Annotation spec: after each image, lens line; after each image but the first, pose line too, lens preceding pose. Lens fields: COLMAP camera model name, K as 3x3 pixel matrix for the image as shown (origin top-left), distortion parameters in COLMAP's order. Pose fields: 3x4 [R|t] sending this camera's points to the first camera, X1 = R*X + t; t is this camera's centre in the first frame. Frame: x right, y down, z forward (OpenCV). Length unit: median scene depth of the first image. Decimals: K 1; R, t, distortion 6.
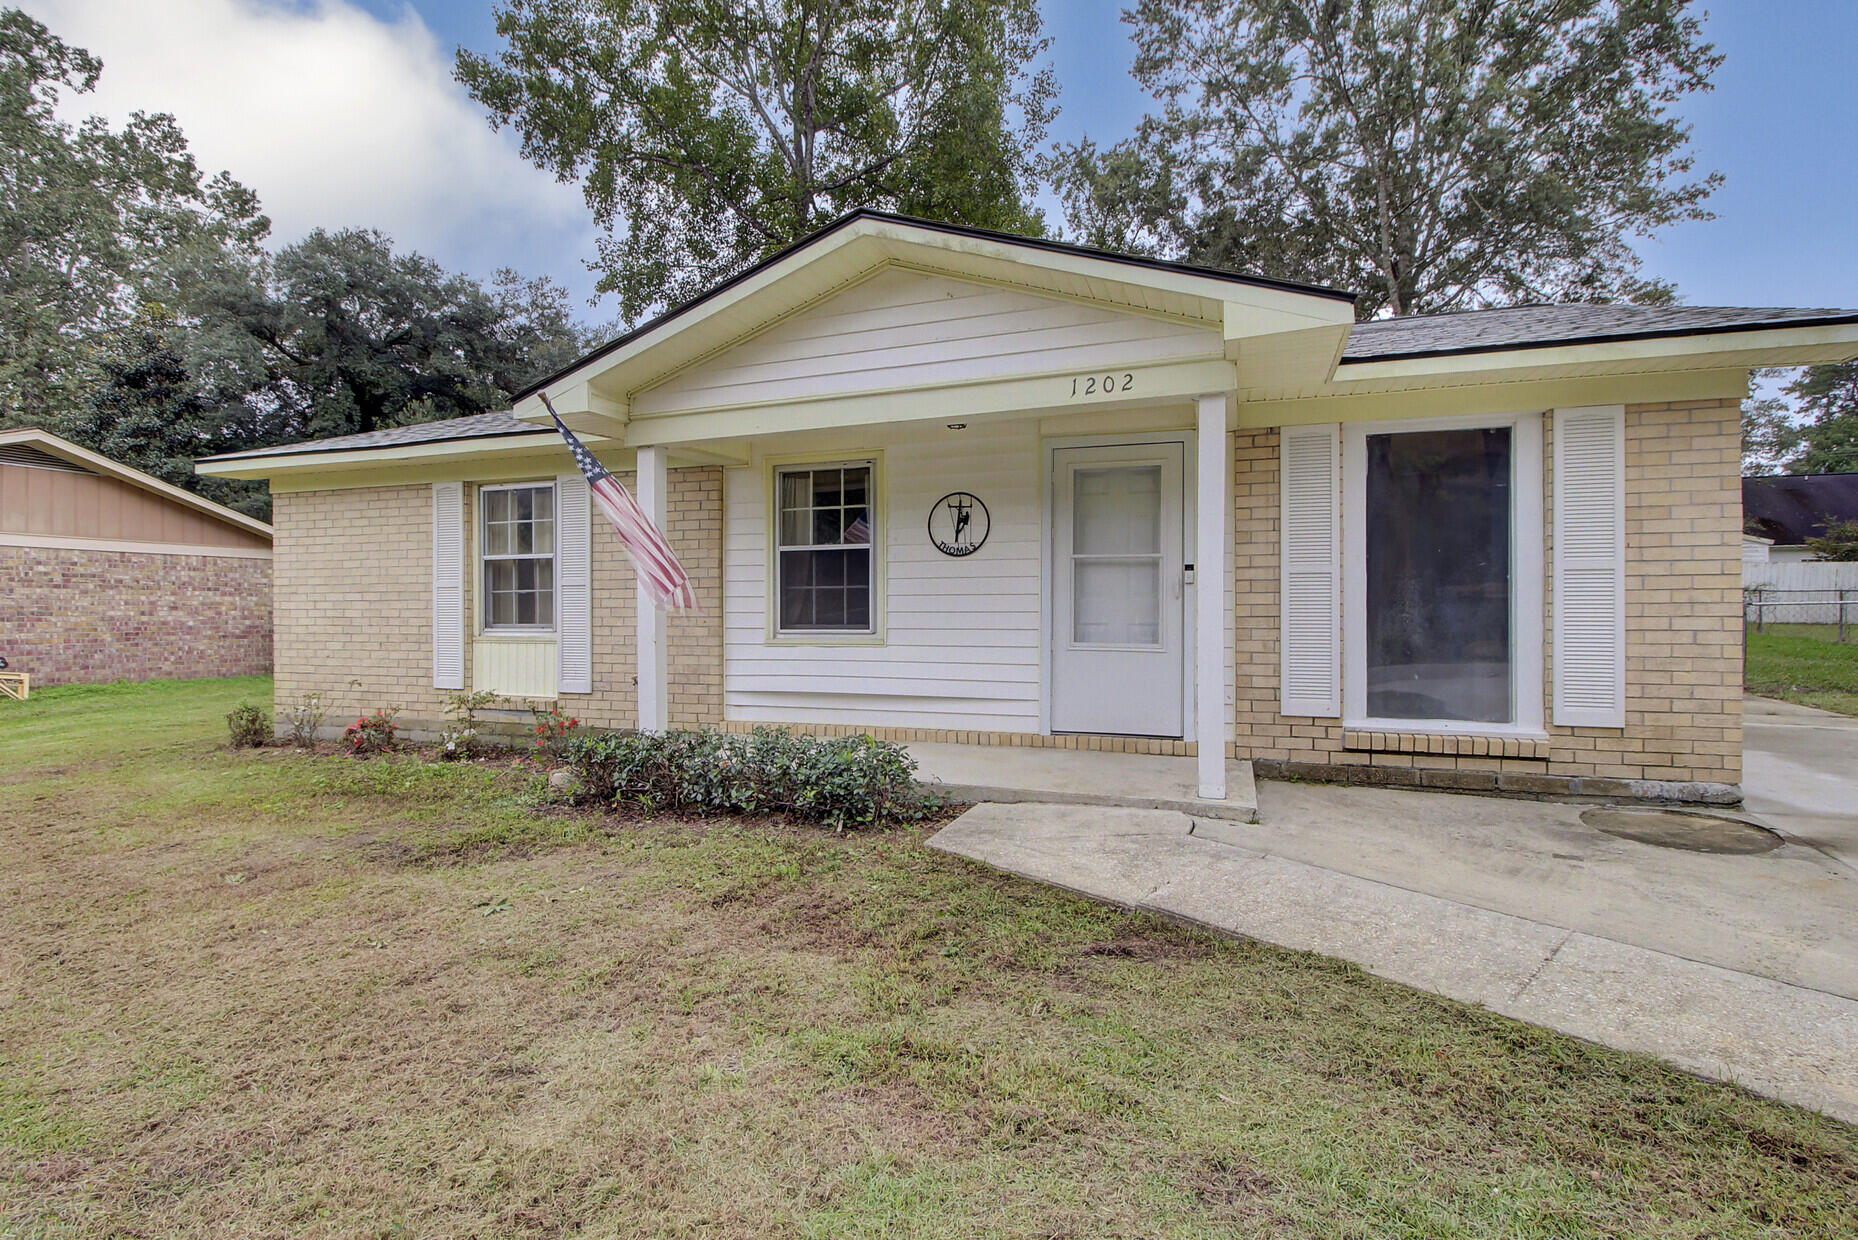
lens RADIAL K [[901.0, 0, 929.0], [0, 901.0, 620.0], [0, 0, 1]] dist [-0.001797, -0.001814]
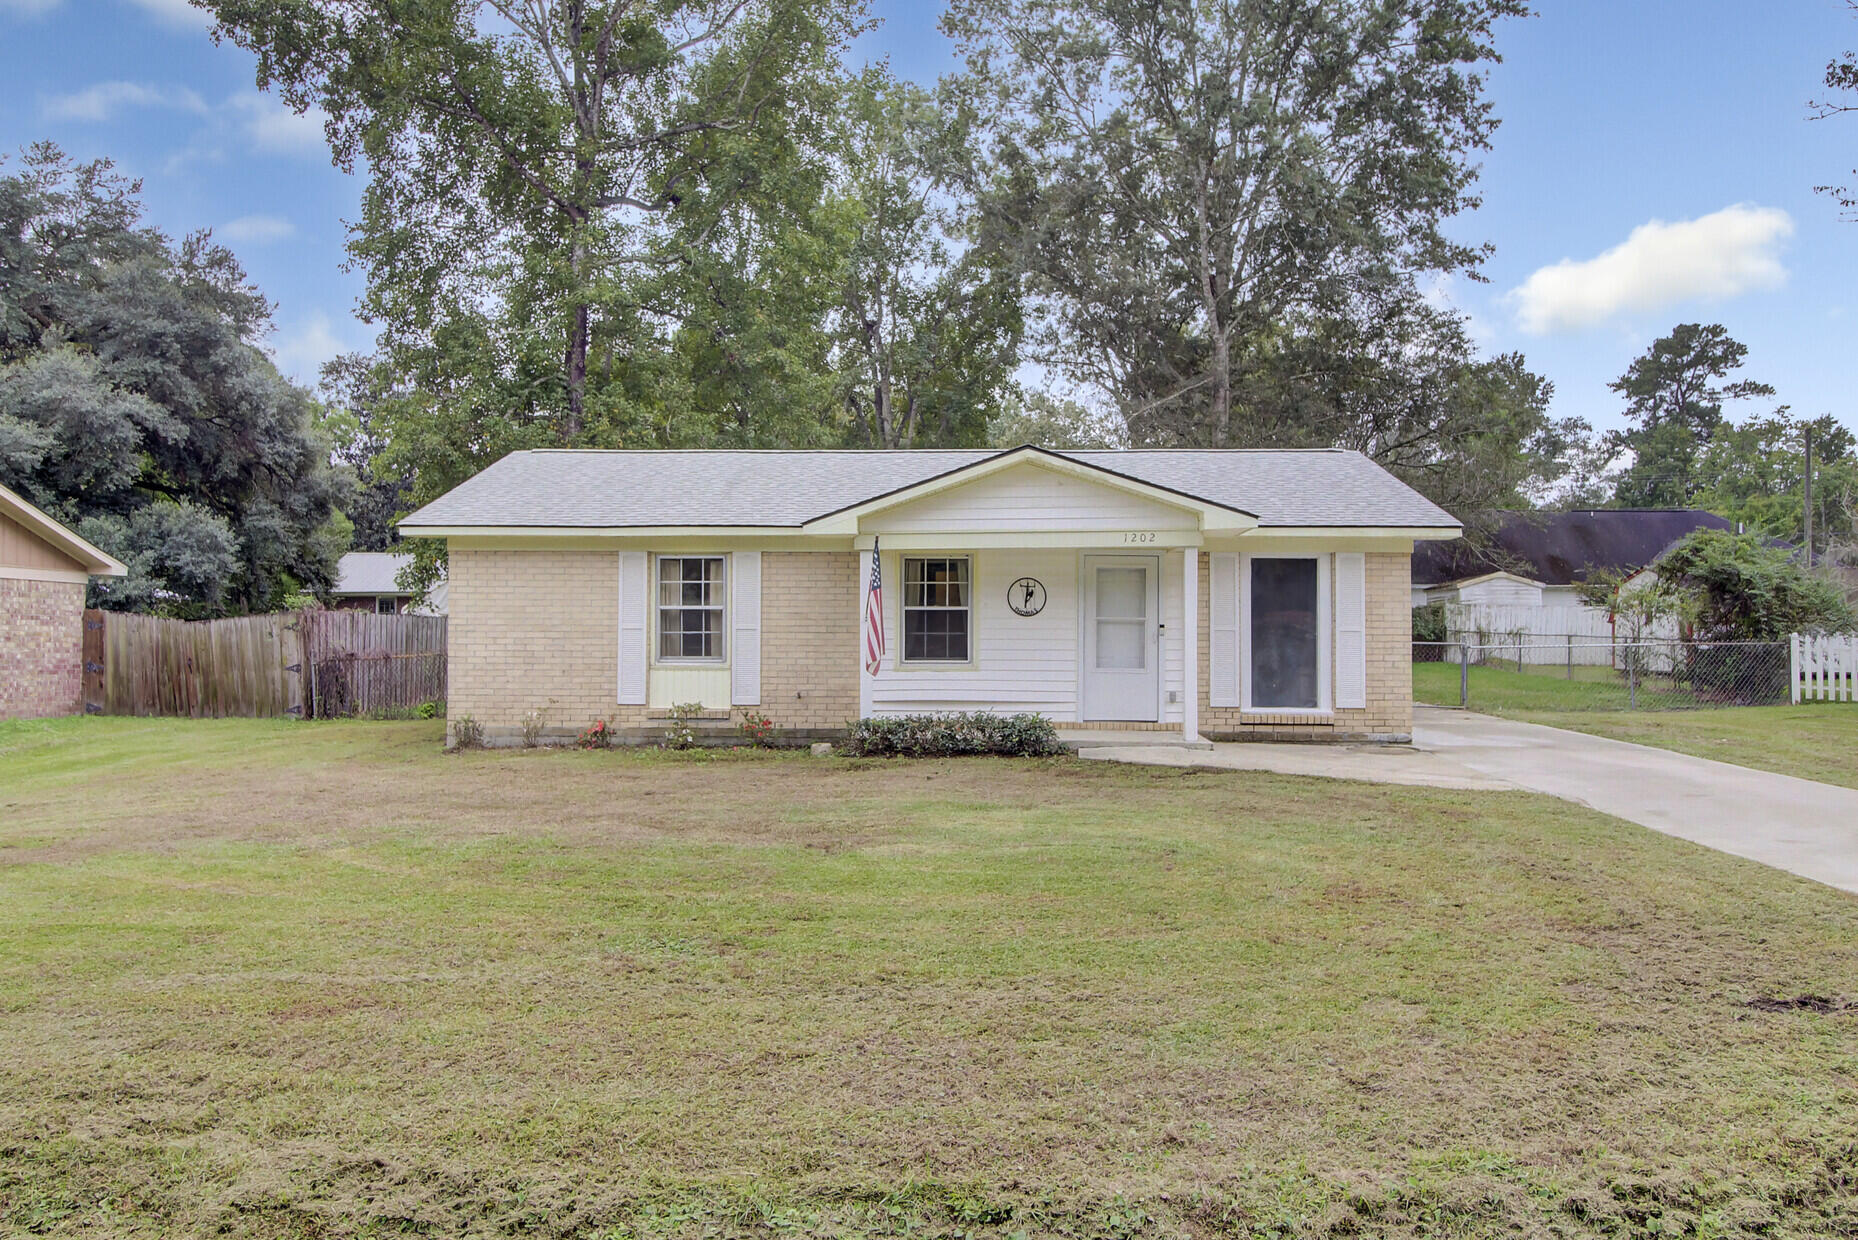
lens RADIAL K [[1475.4, 0, 929.0], [0, 1475.4, 620.0], [0, 0, 1]] dist [0.006366, 0.002788]
pose [[0.951959, 0.012451, 0.305974, -0.777547], [-0.003878, 0.999583, -0.028611, 0.011645], [-0.306202, 0.026050, 0.951610, -1.225433]]
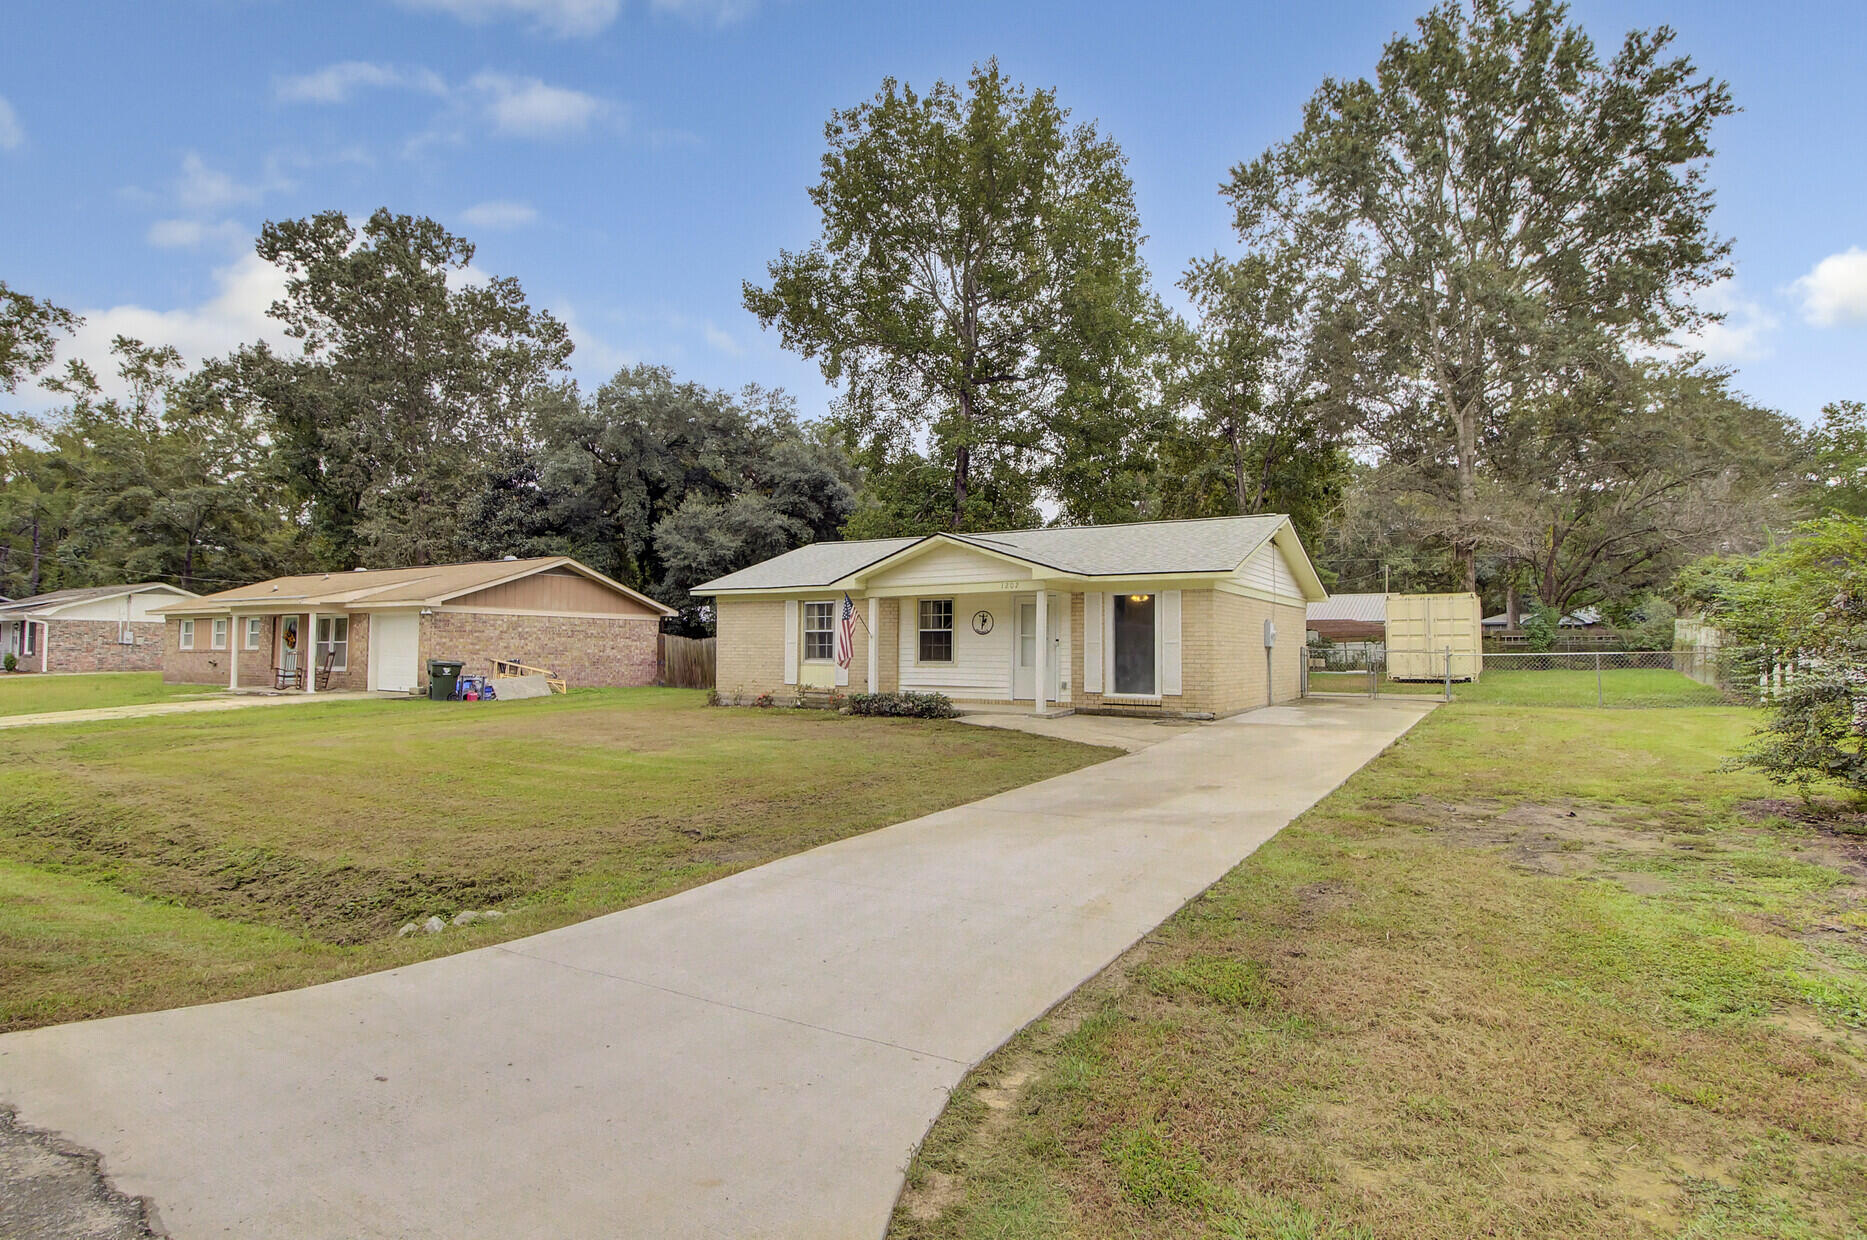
lens RADIAL K [[1026.9, 0, 933.5], [0, 1026.9, 620.0], [0, 0, 1]] dist [-0.002707, -0.000362]
pose [[0.977141, 0.003234, -0.212568, 0.437654], [-0.012072, 0.999115, -0.040292, 0.009490], [0.212250, 0.041937, 0.976315, -1.643286]]
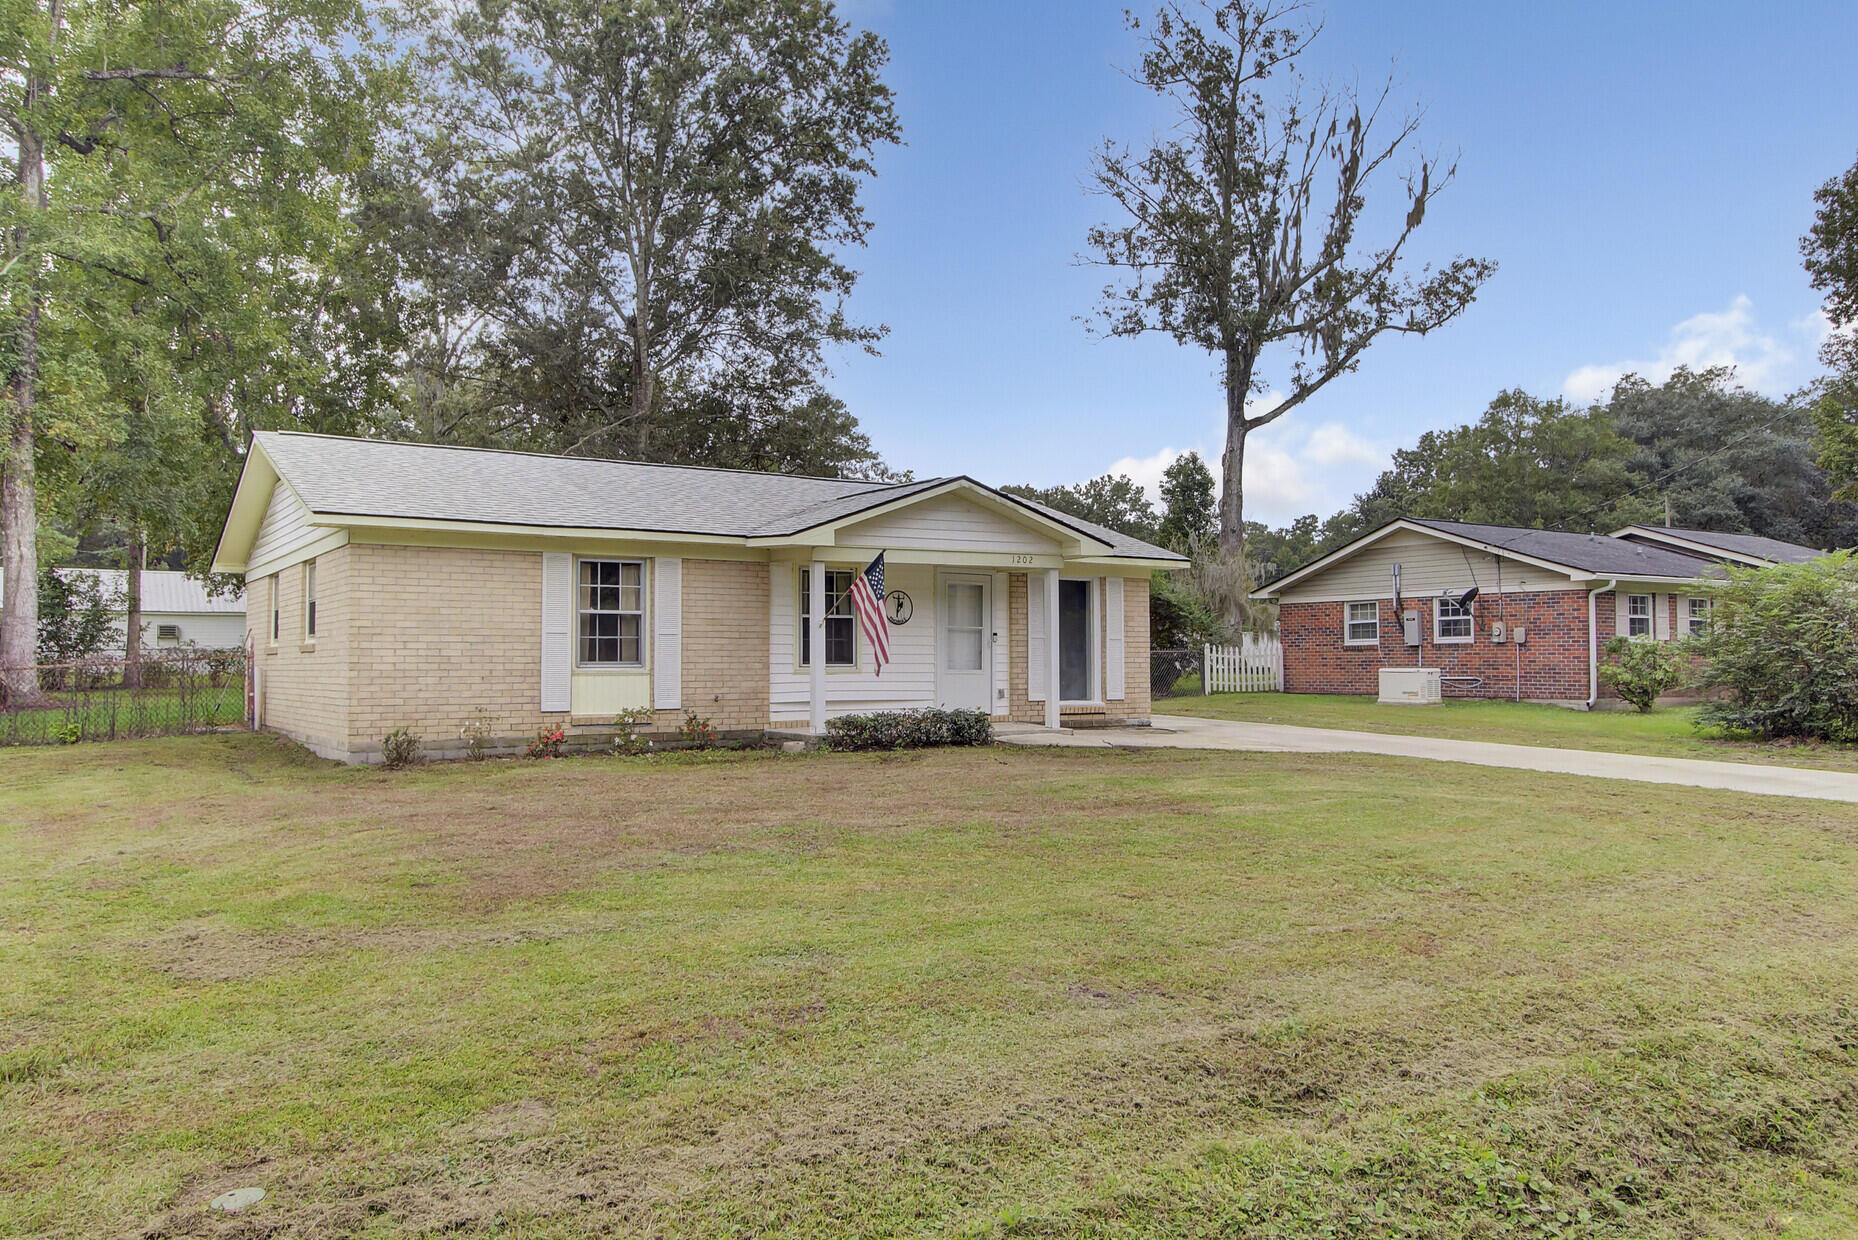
lens RADIAL K [[1371.5, 0, 929.0], [0, 1371.5, 620.0], [0, 0, 1]] dist [0.007995, 0.000611]
pose [[0.599125, 0.027666, 0.800178, -1.773281], [0.007497, 0.999165, -0.040159, 0.027995], [-0.800621, 0.030059, 0.598417, -0.607332]]
